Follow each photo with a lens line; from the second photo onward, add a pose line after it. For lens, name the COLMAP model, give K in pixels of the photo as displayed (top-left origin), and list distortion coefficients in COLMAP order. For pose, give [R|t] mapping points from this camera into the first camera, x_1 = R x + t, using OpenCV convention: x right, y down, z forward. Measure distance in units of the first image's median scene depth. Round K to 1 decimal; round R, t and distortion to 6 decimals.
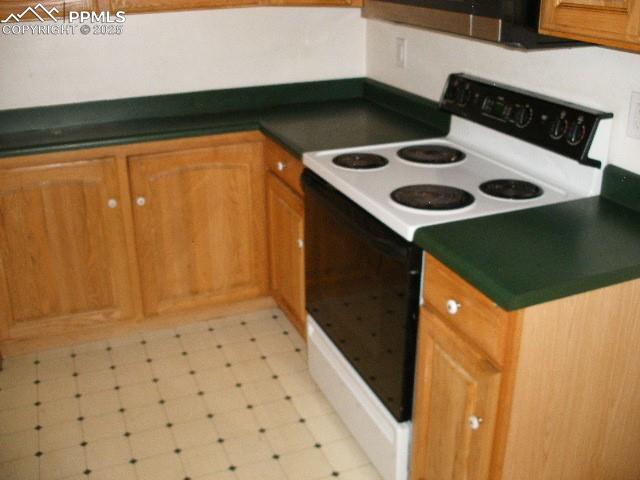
lens RADIAL K [[676.5, 0, 319.9], [0, 676.5, 222.9], [0, 0, 1]] dist [-0.203362, 0.214006]
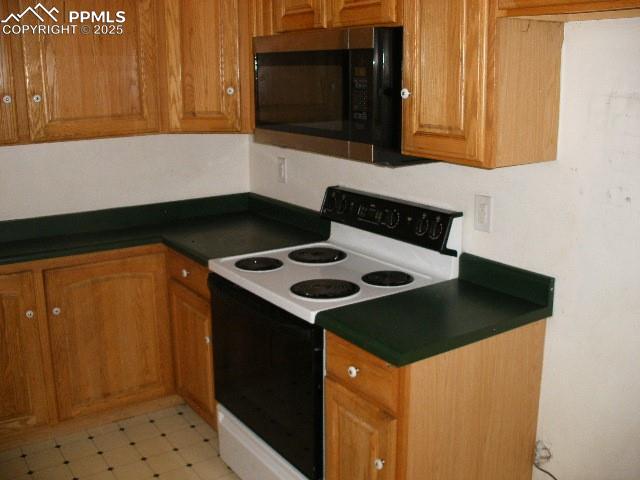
lens RADIAL K [[676.5, 0, 319.9], [0, 676.5, 222.9], [0, 0, 1]] dist [-0.203362, 0.214006]
pose [[0.978396, -0.039671, 0.202896, -0.070482], [0.072590, 0.984851, -0.157475, 0.029954], [-0.193575, 0.168801, 0.966455, -0.163404]]
